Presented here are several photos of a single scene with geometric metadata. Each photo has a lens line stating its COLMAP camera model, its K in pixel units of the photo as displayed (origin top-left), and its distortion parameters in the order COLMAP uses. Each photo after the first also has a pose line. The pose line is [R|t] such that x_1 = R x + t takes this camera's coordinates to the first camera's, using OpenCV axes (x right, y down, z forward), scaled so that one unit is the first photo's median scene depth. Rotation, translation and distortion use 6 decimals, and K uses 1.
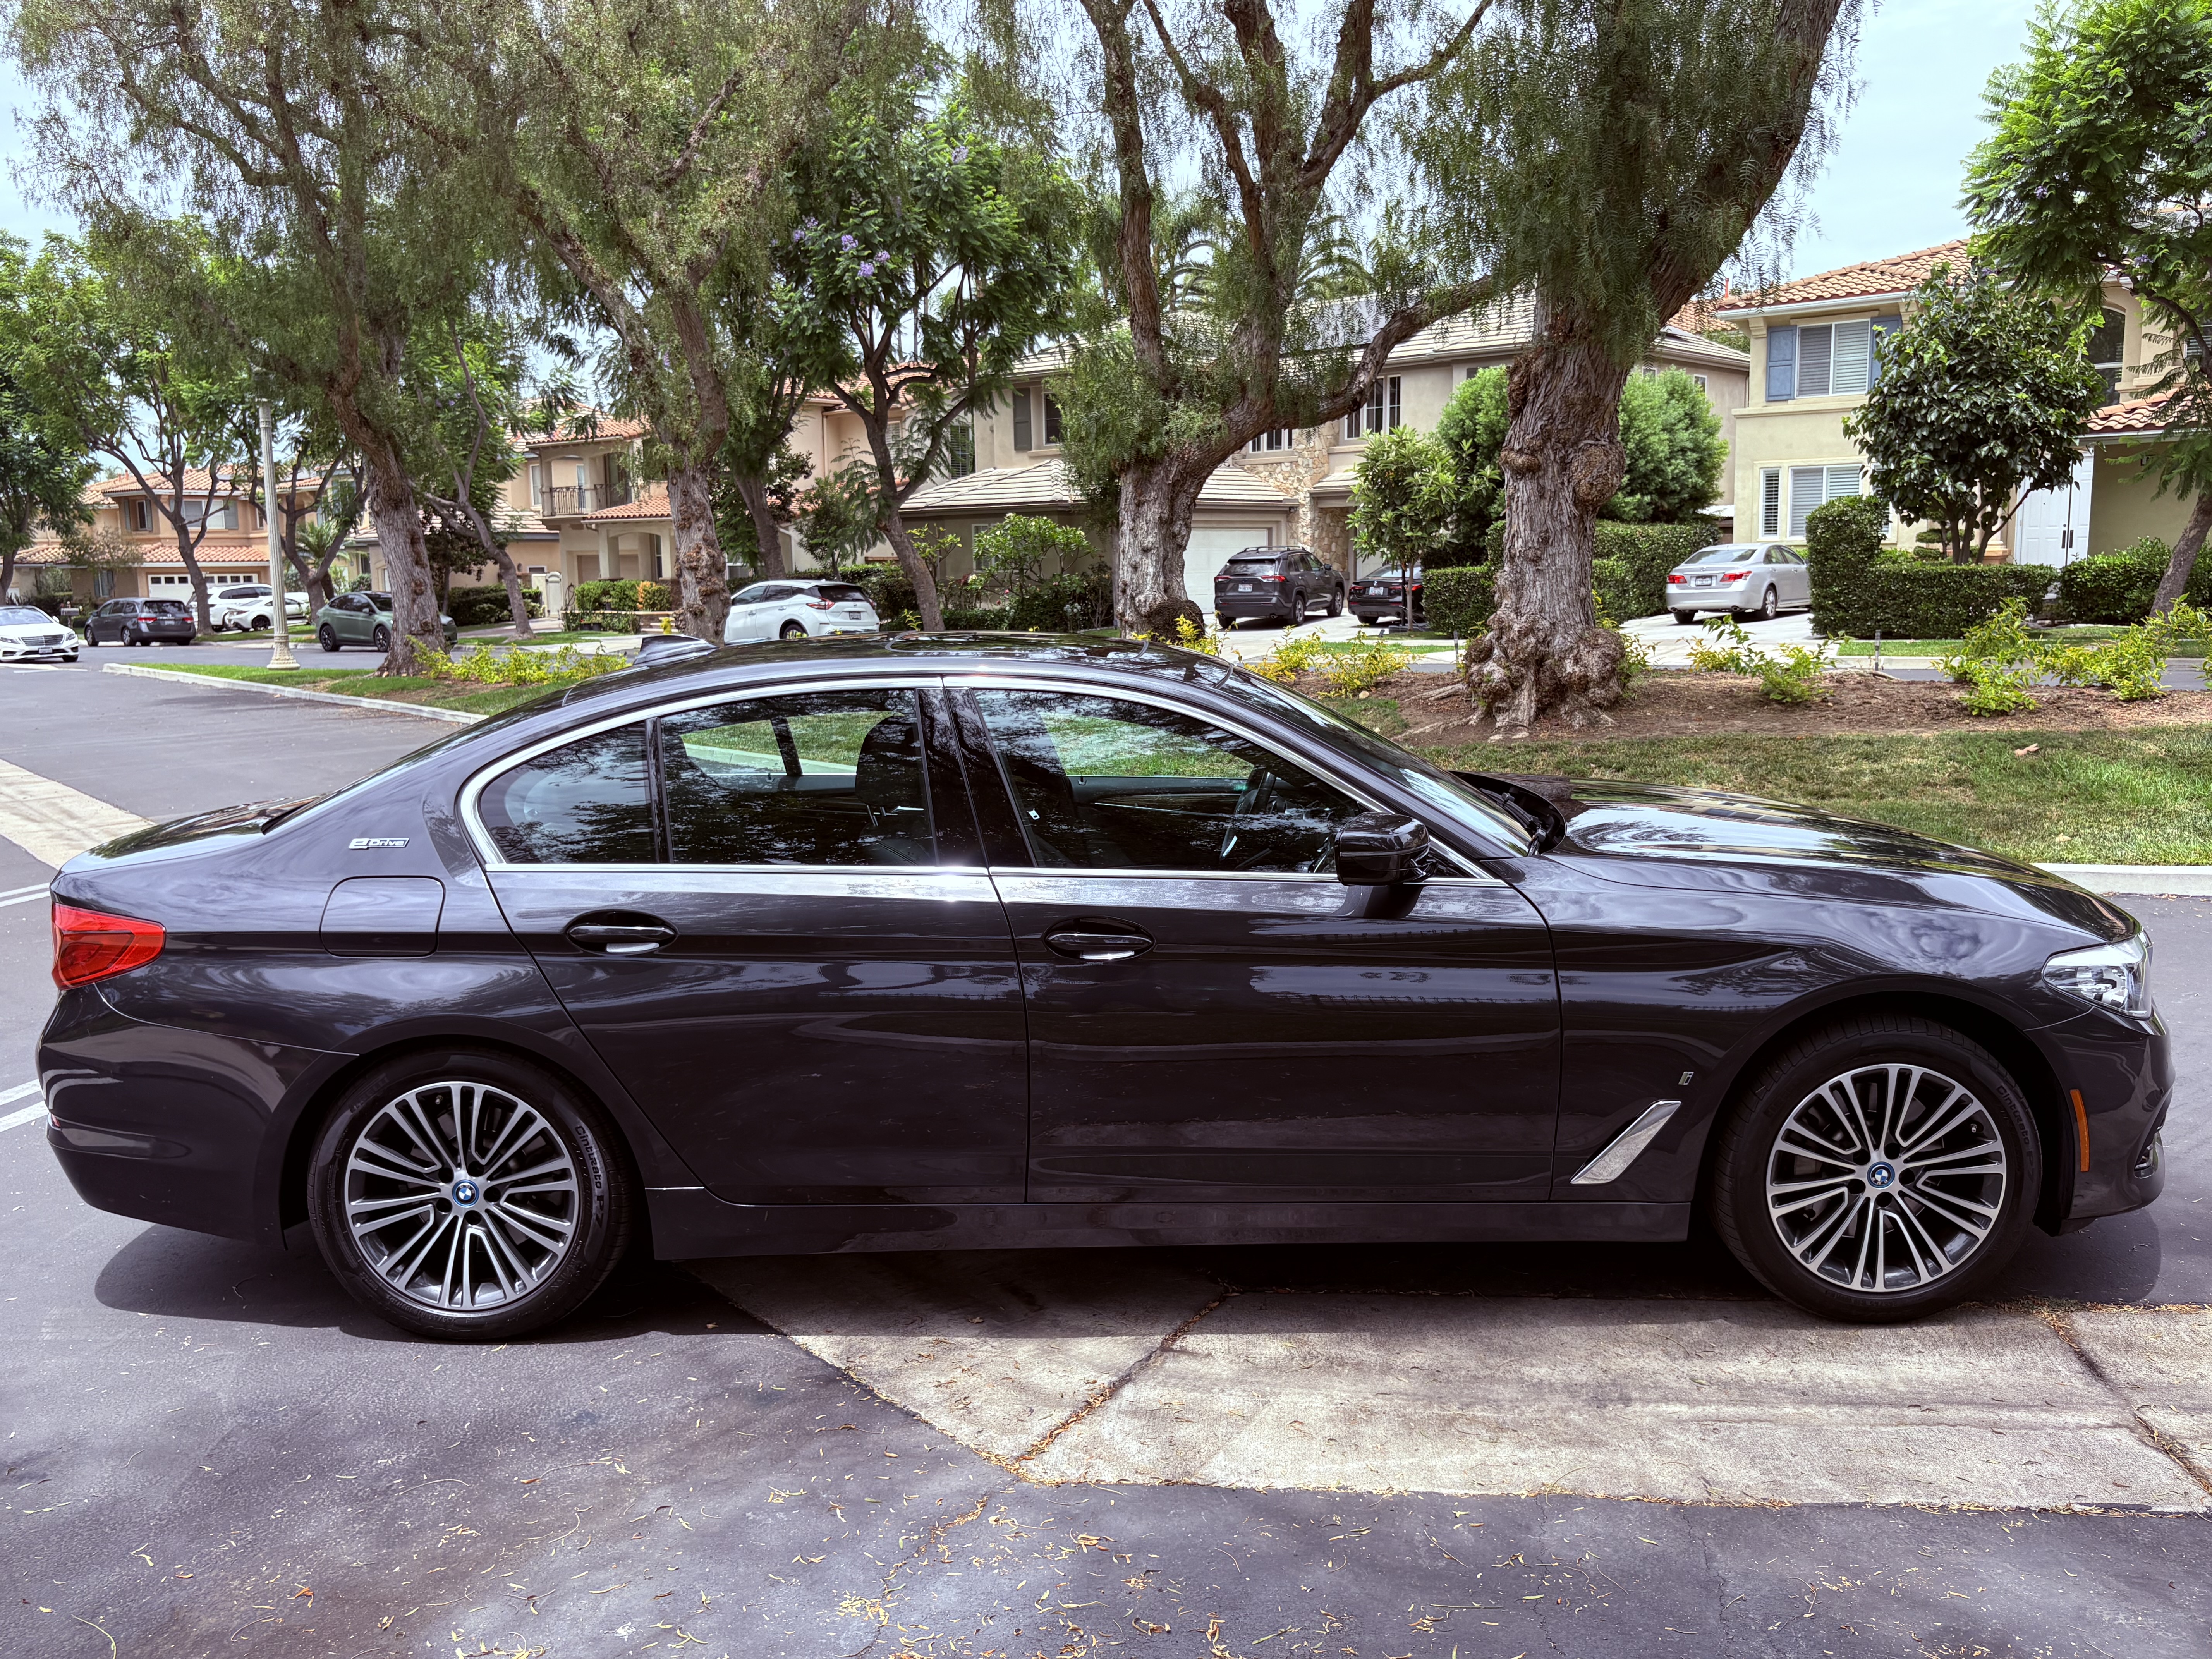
lens RADIAL K [[1808.2, 0, 1105.6], [0, 1808.2, 830.0], [0, 0, 1]] dist [-0.000253, -0.000476]
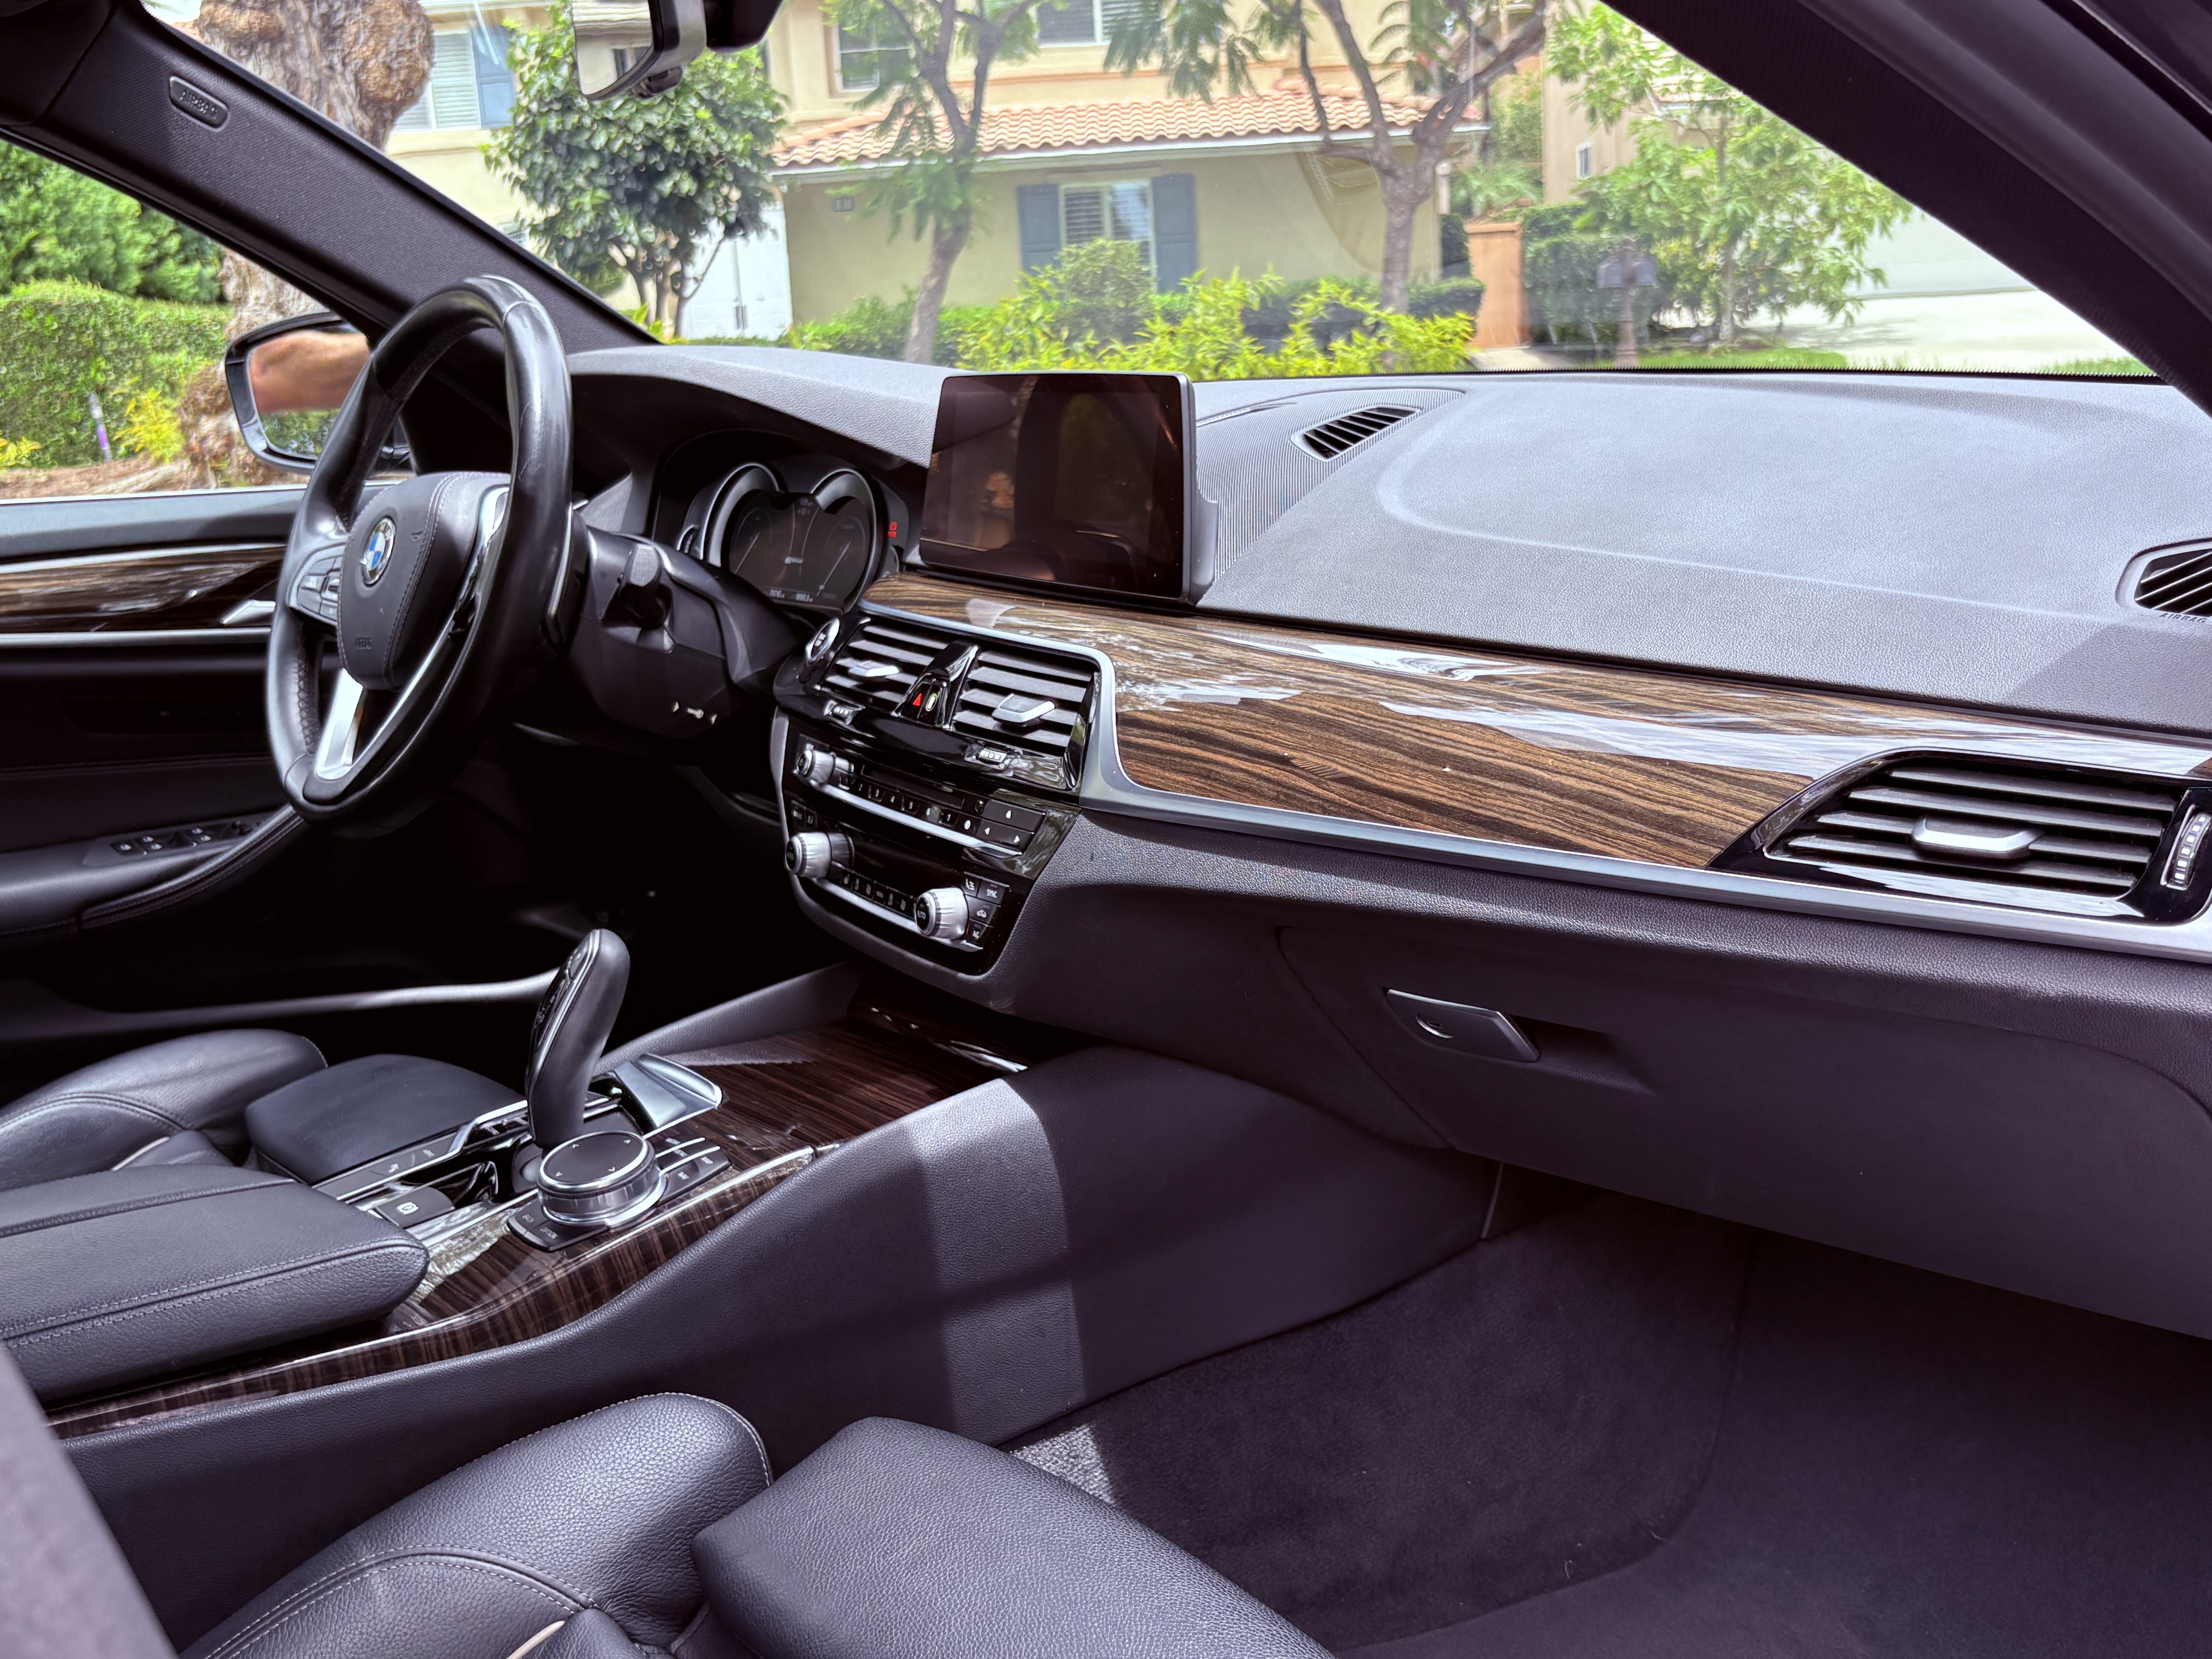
lens RADIAL K [[2250.4, 0, 1106.0], [0, 2250.4, 825.5], [0, 0, 1]] dist [0.016254, 0.000000]
pose [[0.776312, -0.162625, 0.609010, -0.006028], [0.136278, 0.986598, 0.089738, 0.001402], [-0.615441, 0.013330, 0.788070, 0.116321]]
